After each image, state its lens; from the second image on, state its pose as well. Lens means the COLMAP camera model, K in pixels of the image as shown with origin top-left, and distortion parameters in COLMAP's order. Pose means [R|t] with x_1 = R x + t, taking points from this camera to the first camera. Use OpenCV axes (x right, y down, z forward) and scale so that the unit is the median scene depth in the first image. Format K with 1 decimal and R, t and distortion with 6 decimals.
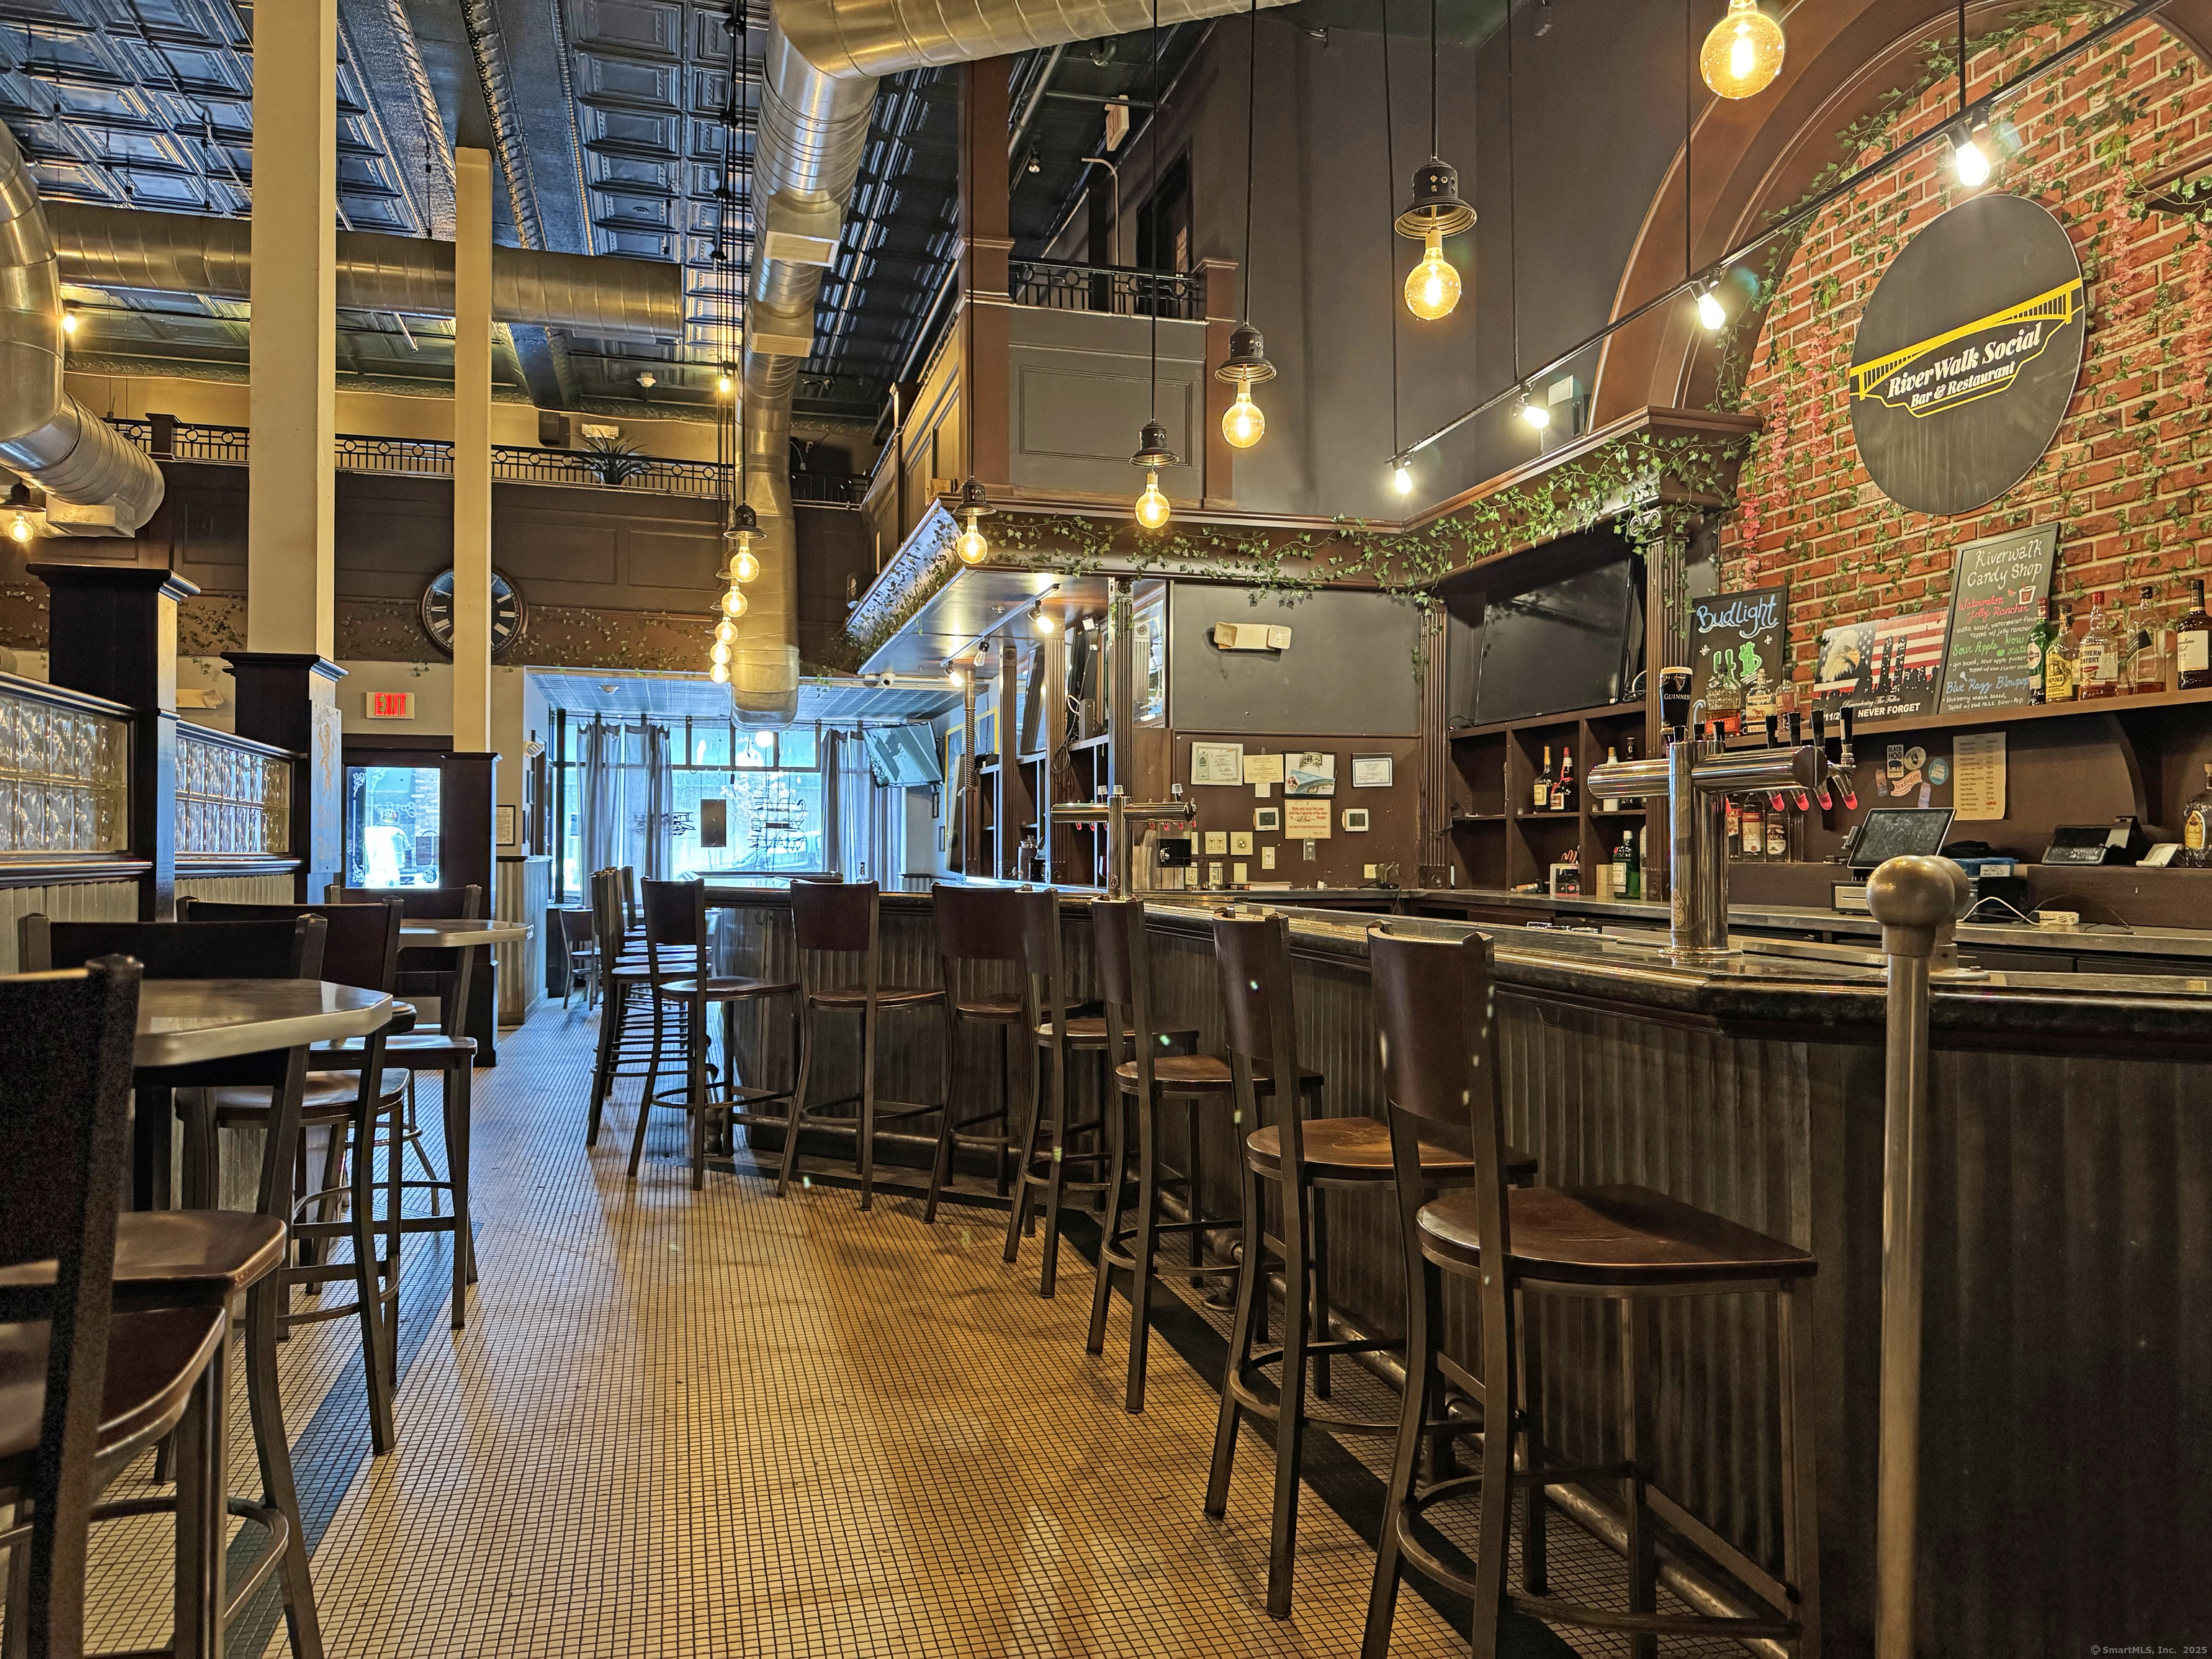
lens RADIAL K [[1645.9, 0, 1106.0], [0, 1645.9, 829.5], [0, 0, 1]] dist [0.001016, -0.000109]
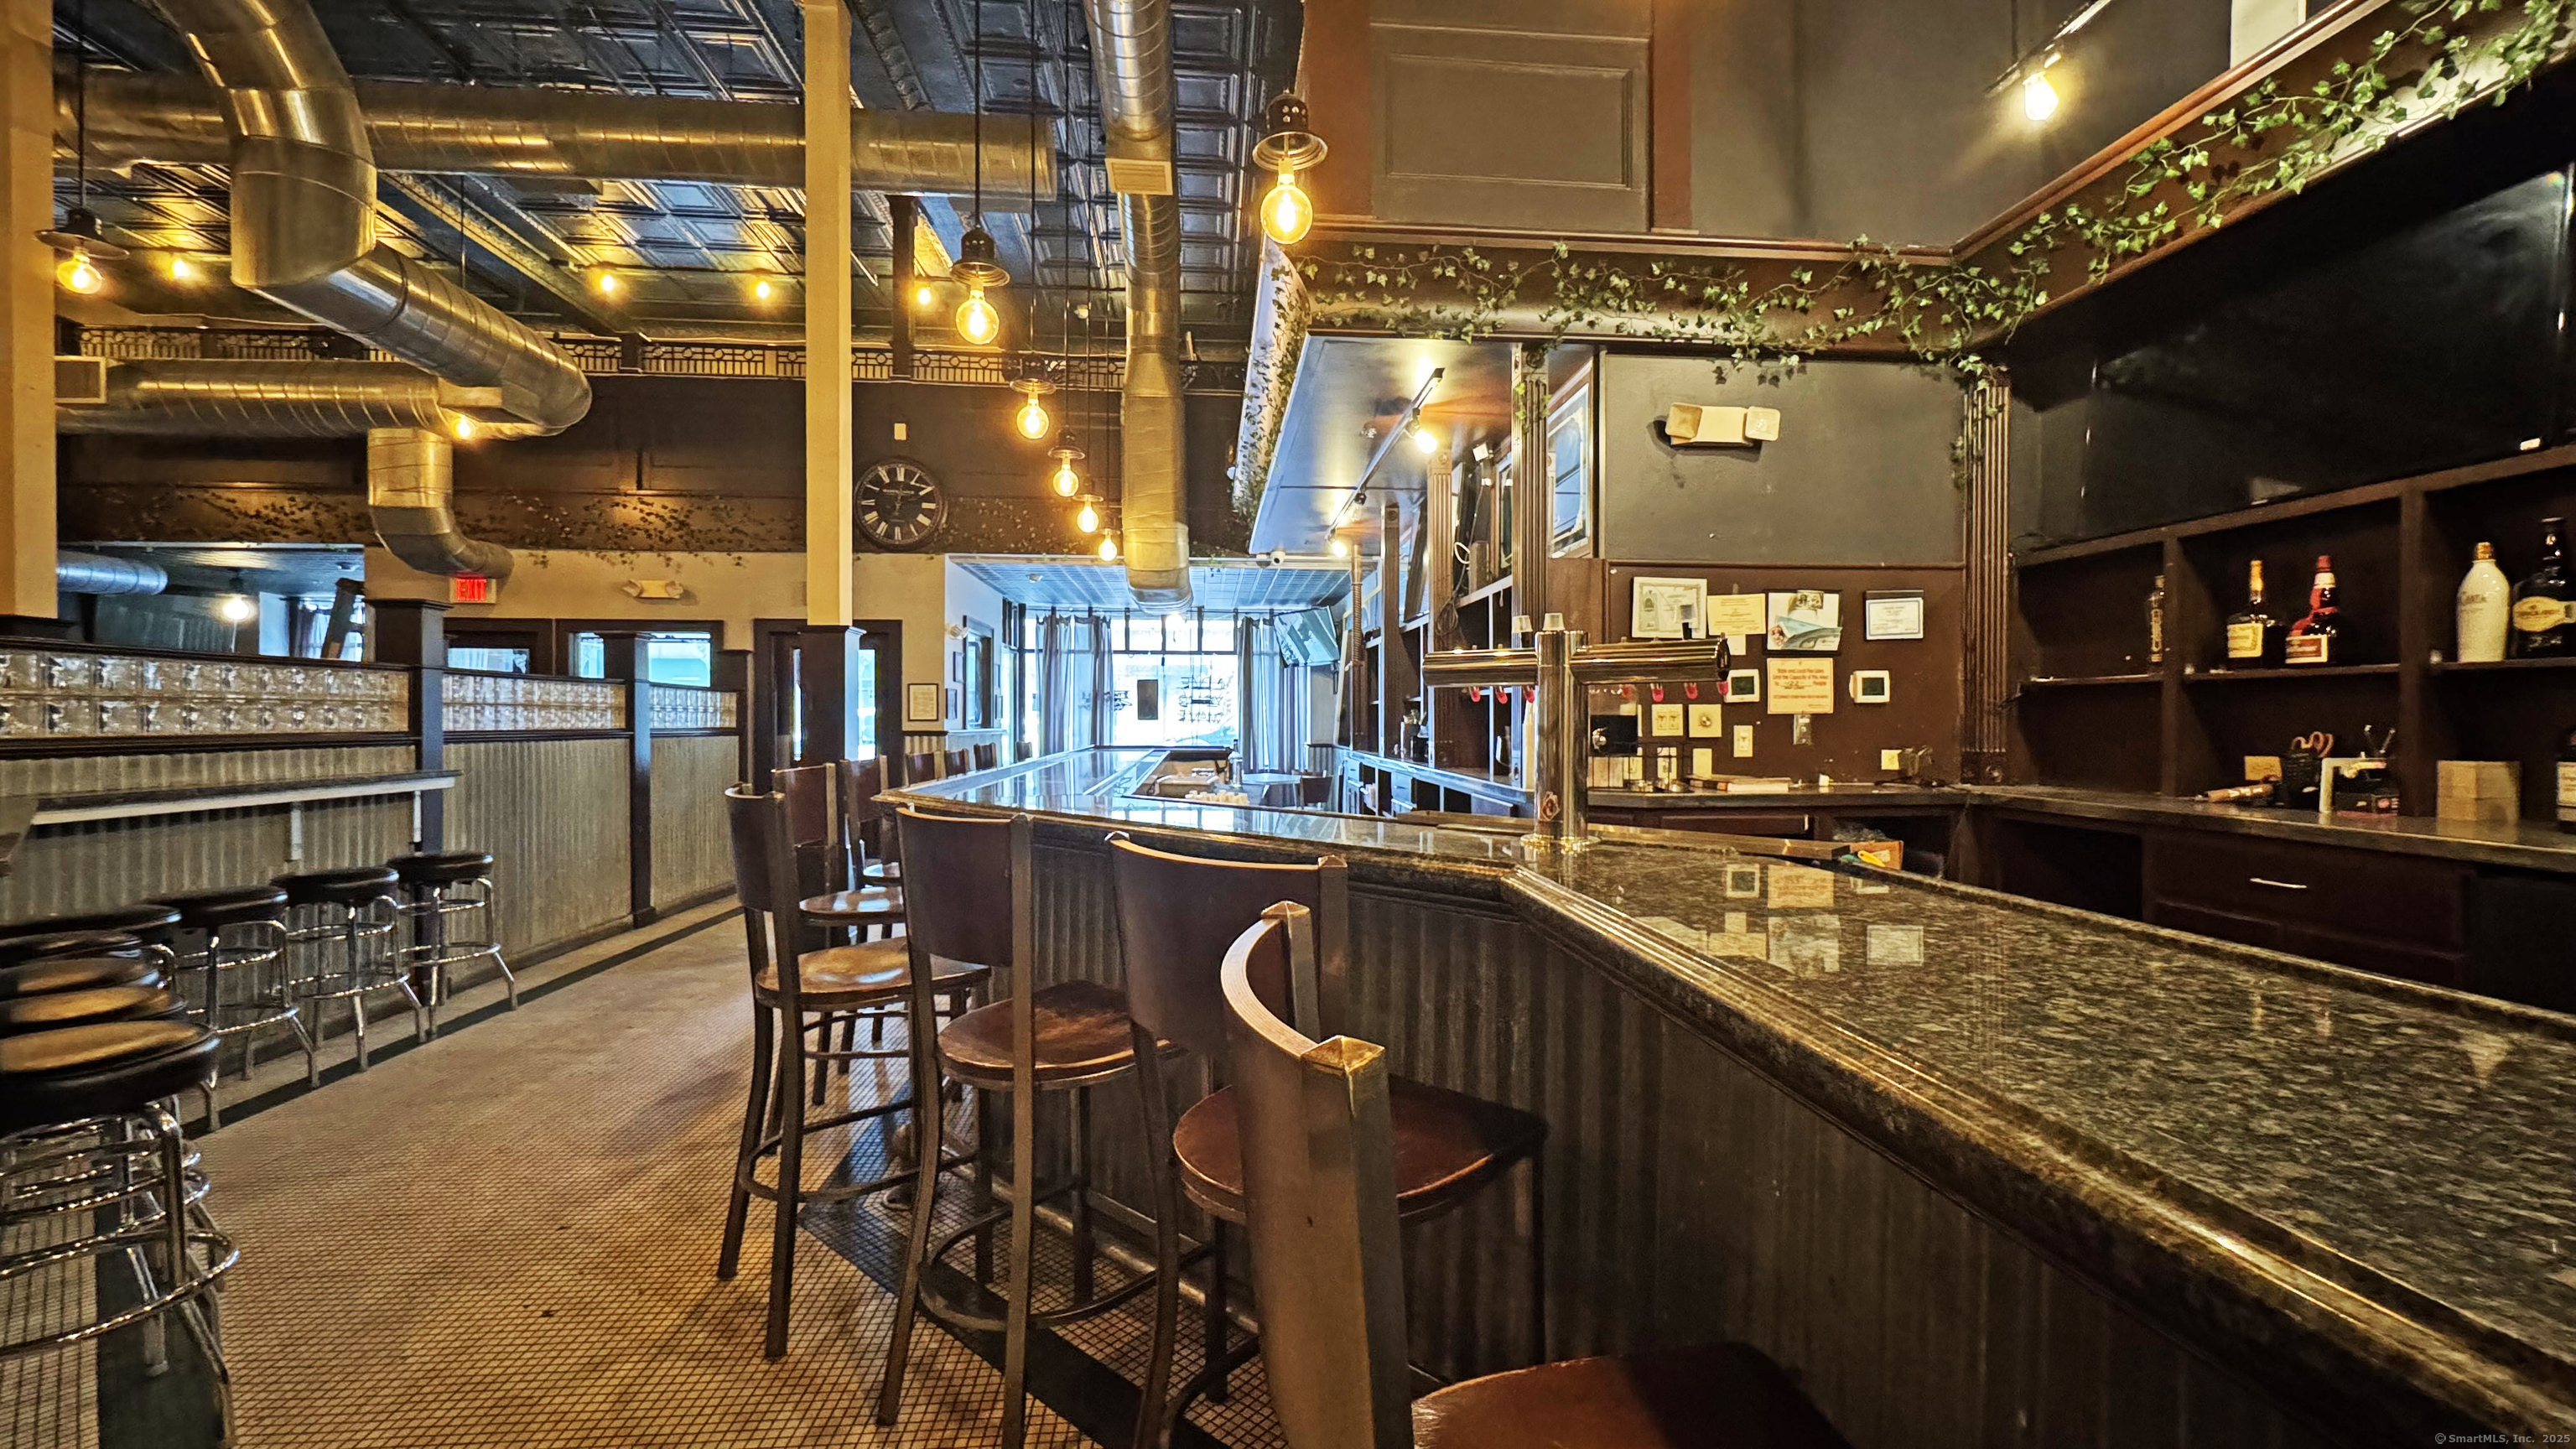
lens RADIAL K [[1083.6, 0, 1288.0], [0, 1083.6, 724.5], [0, 0, 1]] dist [0.001889, 0.000245]
pose [[0.984249, -0.001377, -0.176784, -0.010978], [0.004606, 0.999830, 0.017856, 0.000965], [0.176729, -0.018389, 0.984088, 0.503878]]
